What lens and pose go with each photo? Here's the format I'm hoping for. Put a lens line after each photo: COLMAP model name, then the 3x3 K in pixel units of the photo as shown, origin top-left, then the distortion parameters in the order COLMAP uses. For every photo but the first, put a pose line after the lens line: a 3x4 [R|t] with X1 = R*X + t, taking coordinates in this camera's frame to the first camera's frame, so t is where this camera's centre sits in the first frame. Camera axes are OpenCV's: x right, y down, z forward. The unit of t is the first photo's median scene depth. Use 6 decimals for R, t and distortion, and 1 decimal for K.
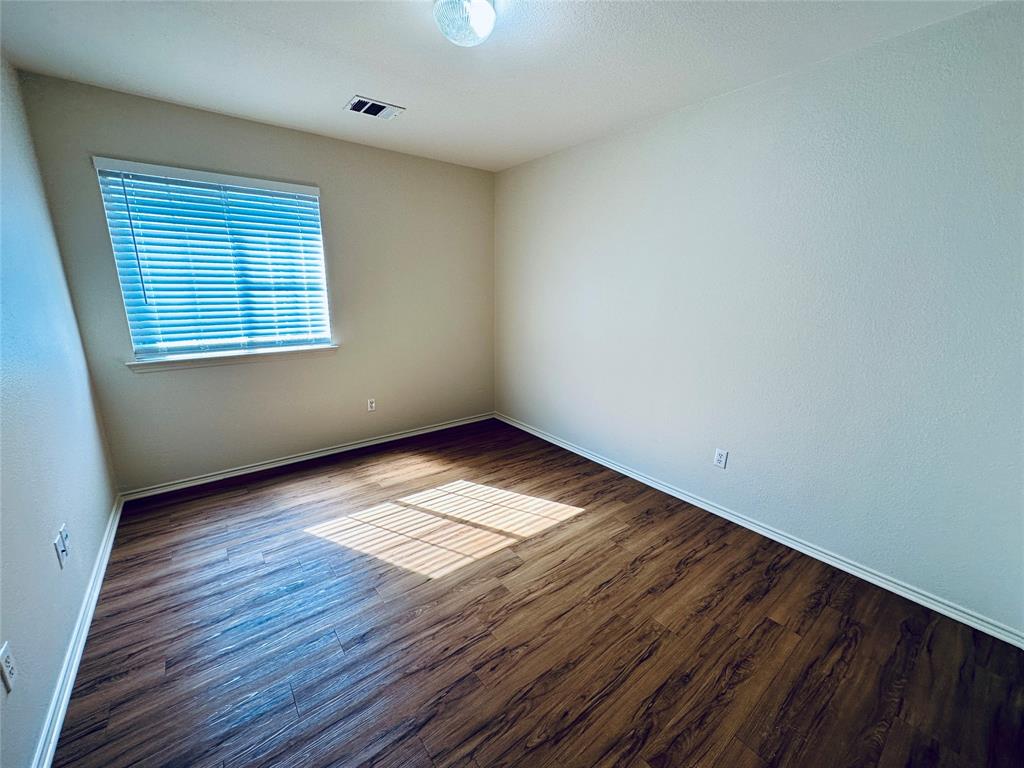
lens RADIAL K [[407.6, 0, 510.6], [0, 407.6, 381.3], [0, 0, 1]] dist [-0.003397, 0.000710]
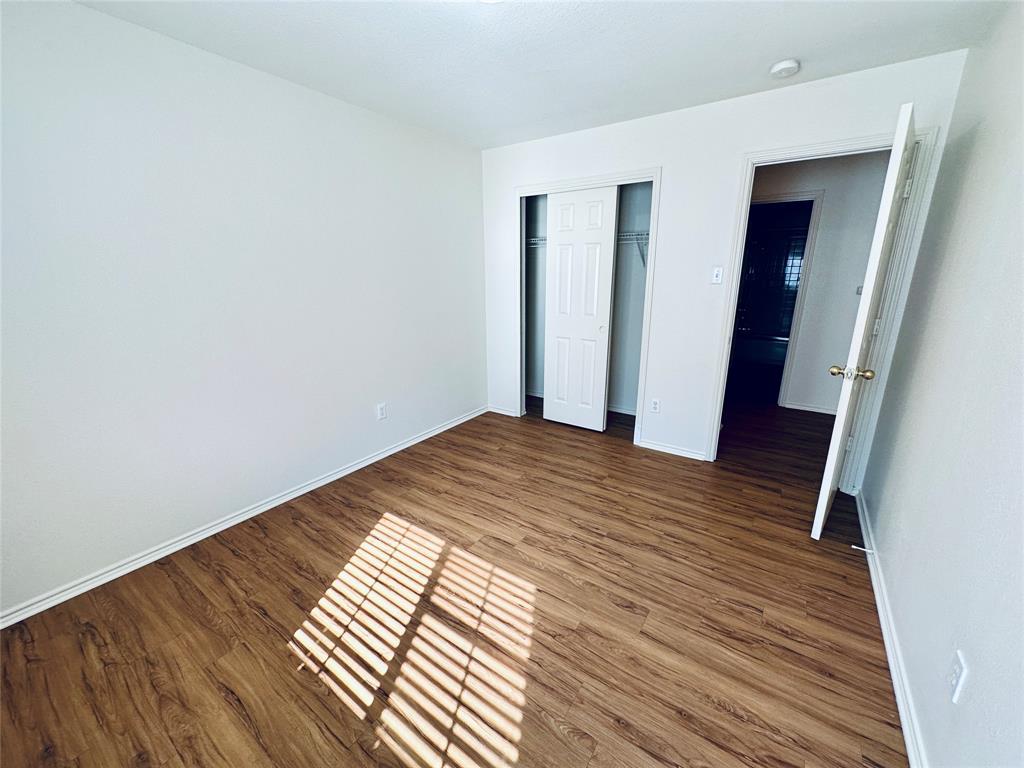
lens RADIAL K [[407.6, 0, 515.5], [0, 407.6, 381.5], [0, 0, 1]] dist [-0.003397, 0.000710]
pose [[-0.295898, -0.266295, 0.917350, -0.764293], [0.222608, 0.914689, 0.337326, -0.236260], [-0.928919, 0.304024, -0.211375, 0.918355]]
